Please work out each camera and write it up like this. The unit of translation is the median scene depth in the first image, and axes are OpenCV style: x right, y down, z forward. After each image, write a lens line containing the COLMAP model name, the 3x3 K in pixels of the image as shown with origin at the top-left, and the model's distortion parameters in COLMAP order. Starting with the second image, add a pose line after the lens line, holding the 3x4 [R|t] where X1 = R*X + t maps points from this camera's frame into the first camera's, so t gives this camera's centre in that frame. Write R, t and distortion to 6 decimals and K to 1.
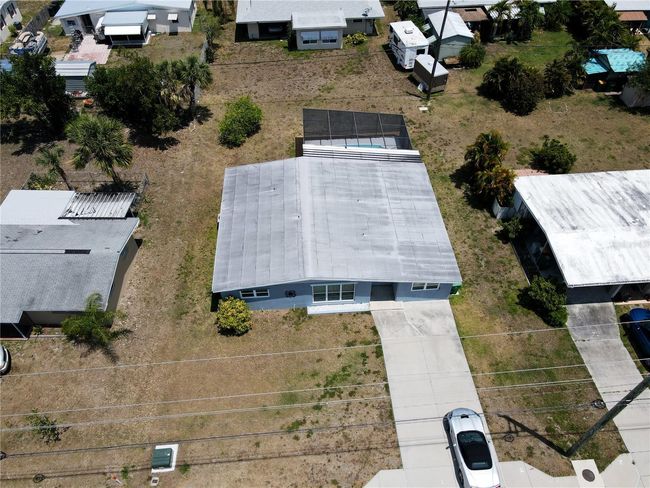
lens RADIAL K [[490.9, 0, 325.0], [0, 490.9, 244.0], [0, 0, 1]] dist [0.018508, -0.000310]
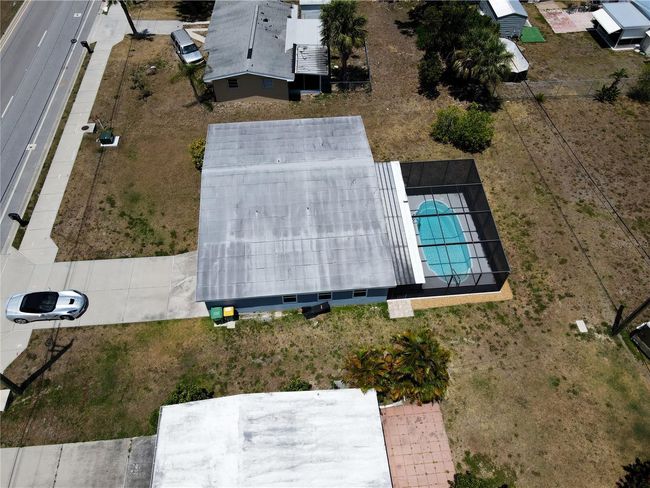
lens RADIAL K [[490.9, 0, 325.0], [0, 490.9, 244.0], [0, 0, 1]] dist [0.018508, -0.000310]
pose [[0.016762, 0.783922, -0.620633, 0.760842], [-0.734668, 0.430700, 0.524176, -0.622455], [0.678220, 0.447173, 0.583142, 0.572940]]
